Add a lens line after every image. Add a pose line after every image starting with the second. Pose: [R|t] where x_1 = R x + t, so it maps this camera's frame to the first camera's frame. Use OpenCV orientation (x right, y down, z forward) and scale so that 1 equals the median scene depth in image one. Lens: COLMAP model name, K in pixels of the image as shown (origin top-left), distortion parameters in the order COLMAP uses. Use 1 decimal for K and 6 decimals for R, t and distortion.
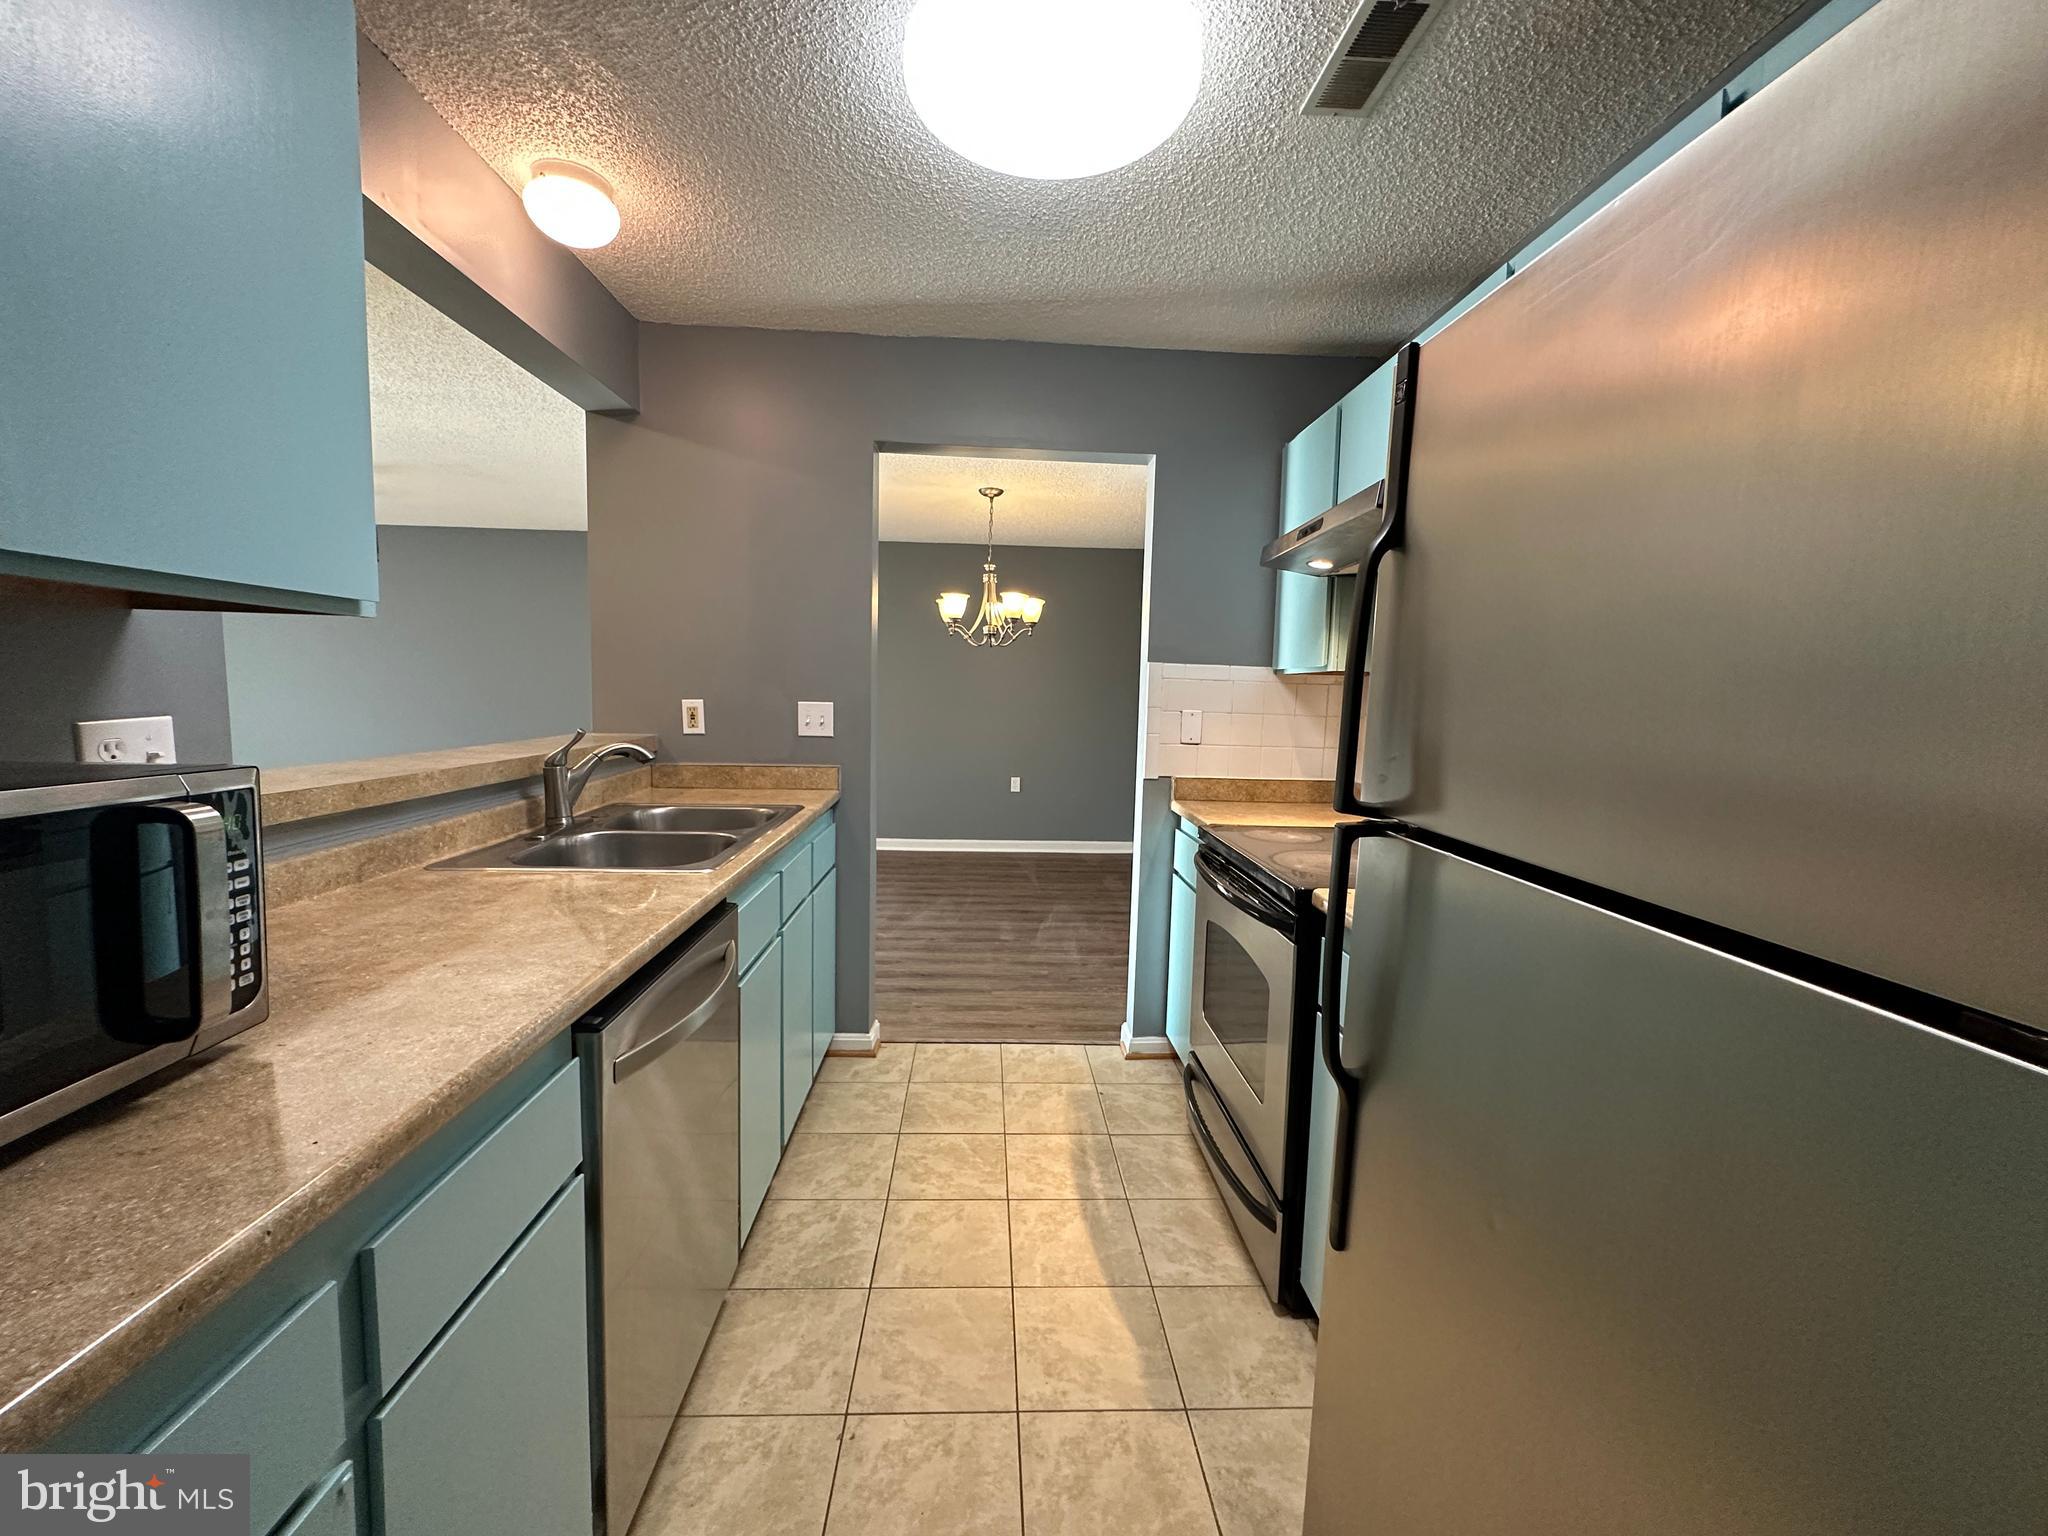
lens RADIAL K [[811.9, 0, 1021.8], [0, 811.9, 764.8], [0, 0, 1]] dist [0.000495, 0.000093]
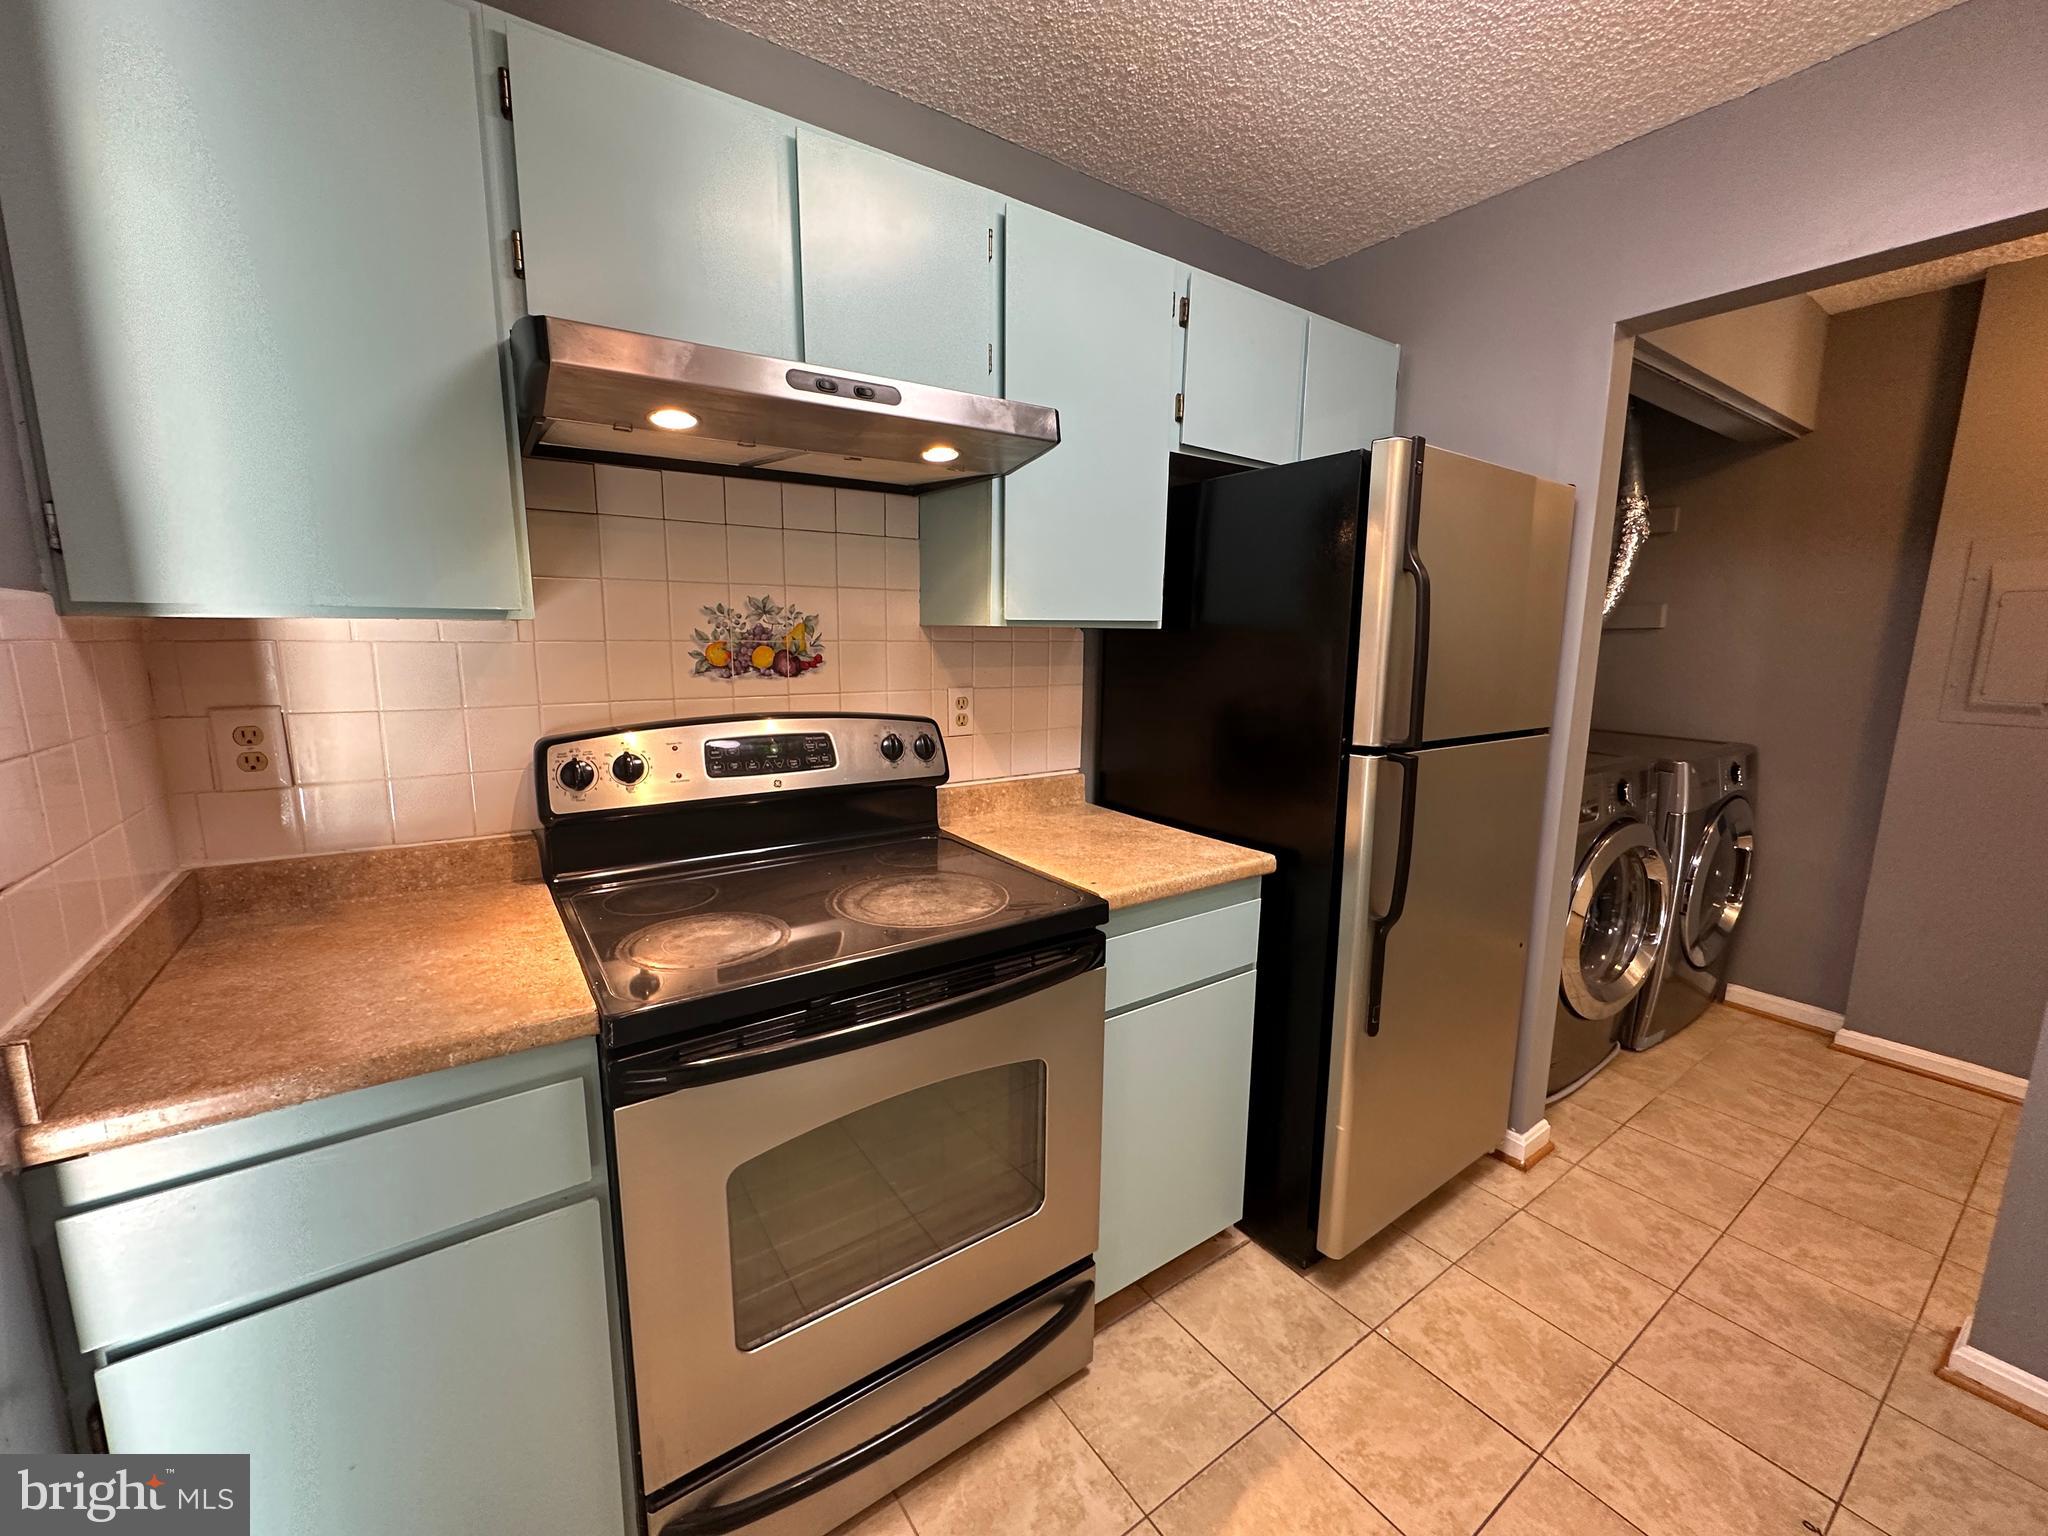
lens RADIAL K [[817.7, 0, 1024.0], [0, 817.7, 768.0], [0, 0, 1]] dist [-0.001621, 0.000519]
pose [[-0.533647, -0.165192, 0.829417, -0.253363], [0.057799, 0.971320, 0.230642, -0.157393], [-0.843730, 0.171022, -0.508794, 1.269040]]
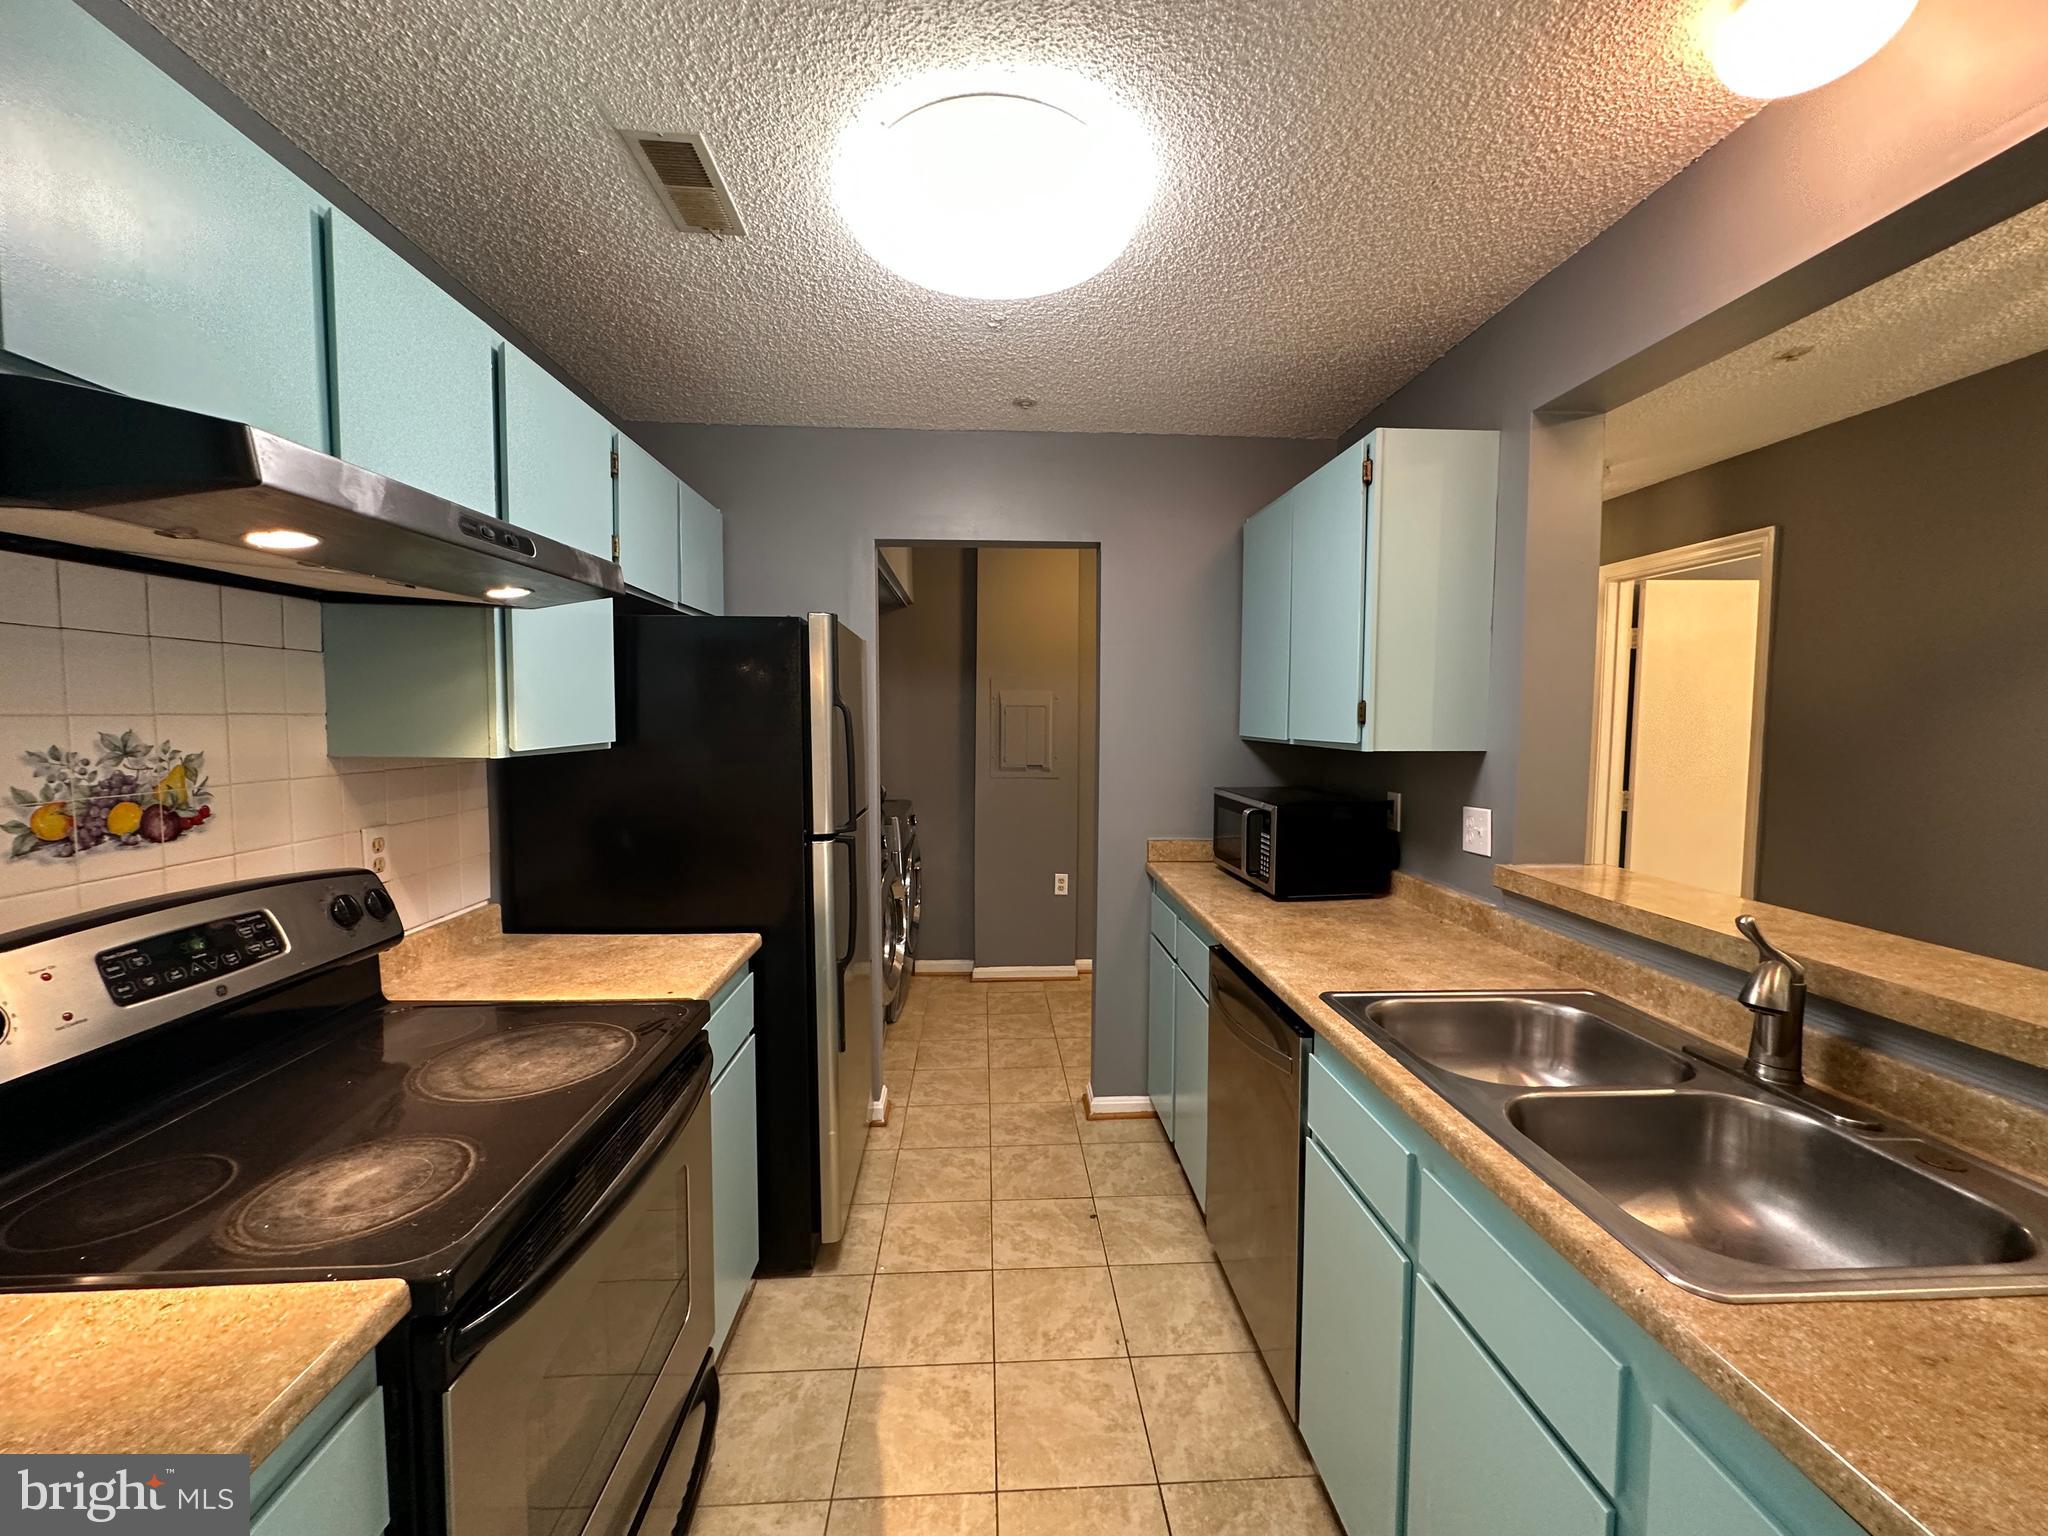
lens RADIAL K [[817.7, 0, 1024.0], [0, 817.7, 768.0], [0, 0, 1]] dist [-0.001621, 0.000519]
pose [[-0.999558, -0.028661, -0.007947, -0.011053], [-0.029557, 0.987023, 0.157836, -0.237931], [0.003320, 0.158001, -0.987433, 1.627975]]
